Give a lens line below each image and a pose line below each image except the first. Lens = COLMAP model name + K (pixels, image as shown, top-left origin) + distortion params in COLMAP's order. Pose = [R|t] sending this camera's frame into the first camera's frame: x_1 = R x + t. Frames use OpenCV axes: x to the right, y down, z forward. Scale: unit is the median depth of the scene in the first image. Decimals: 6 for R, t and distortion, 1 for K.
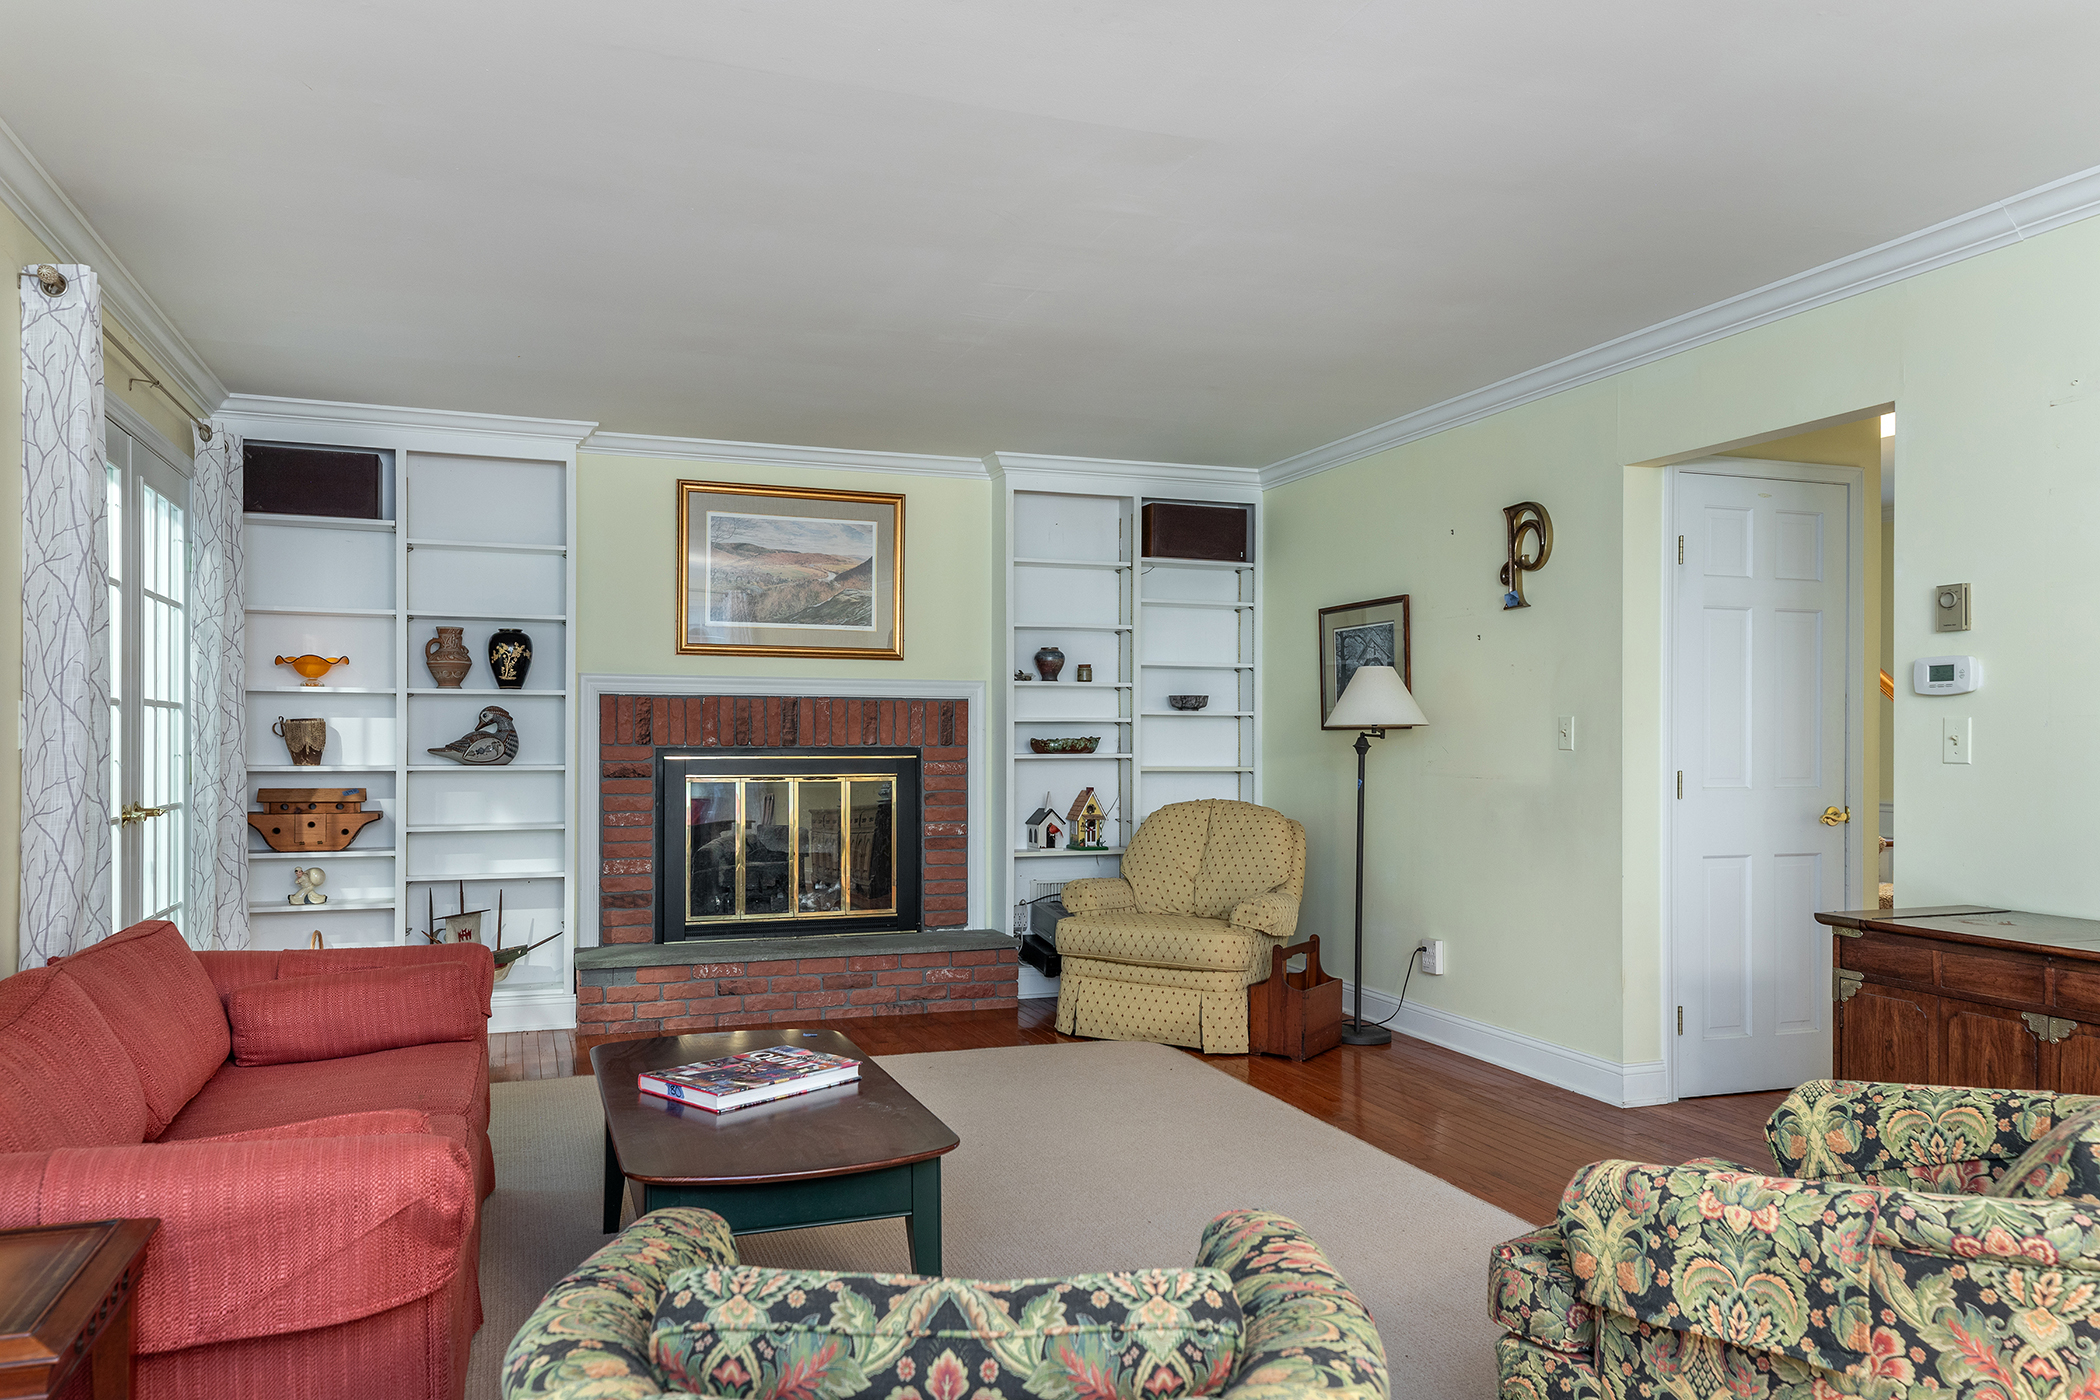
lens RADIAL K [[1433.6, 0, 1043.8], [0, 1433.6, 708.5], [0, 0, 1]] dist [0.042871, -0.006075]
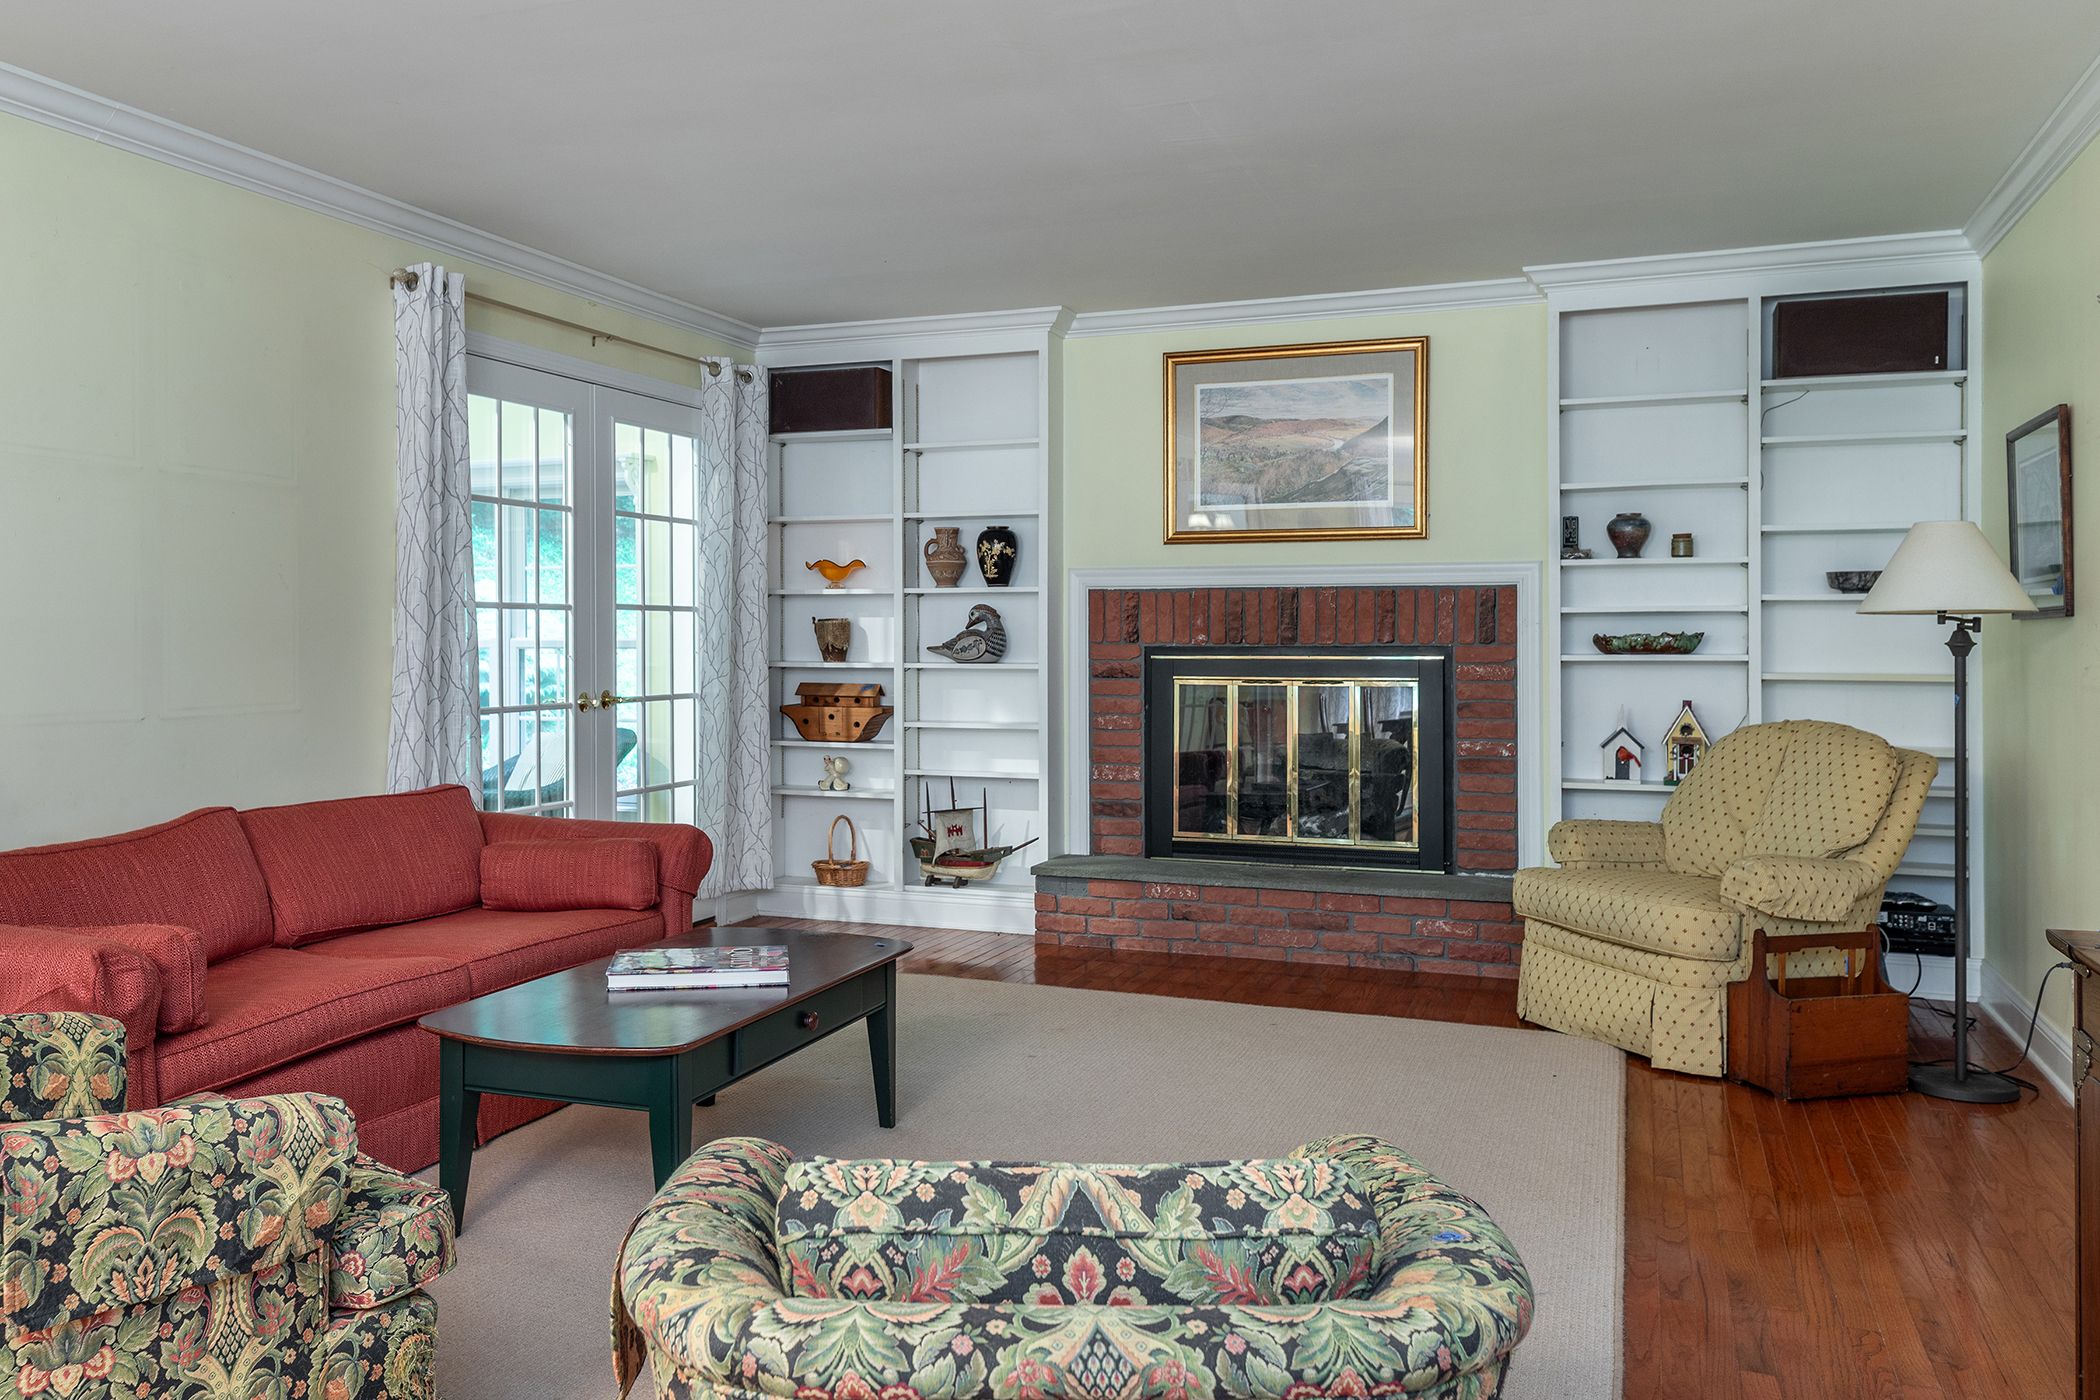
lens RADIAL K [[1671.2, 0, 995.7], [0, 1671.2, 619.3], [0, 0, 1]] dist [0.010611, -0.007576]
pose [[0.750562, -0.010393, -0.660719, 0.373622], [0.017087, 0.999847, 0.003683, 0.004420], [0.660579, -0.014054, 0.750625, 0.132368]]
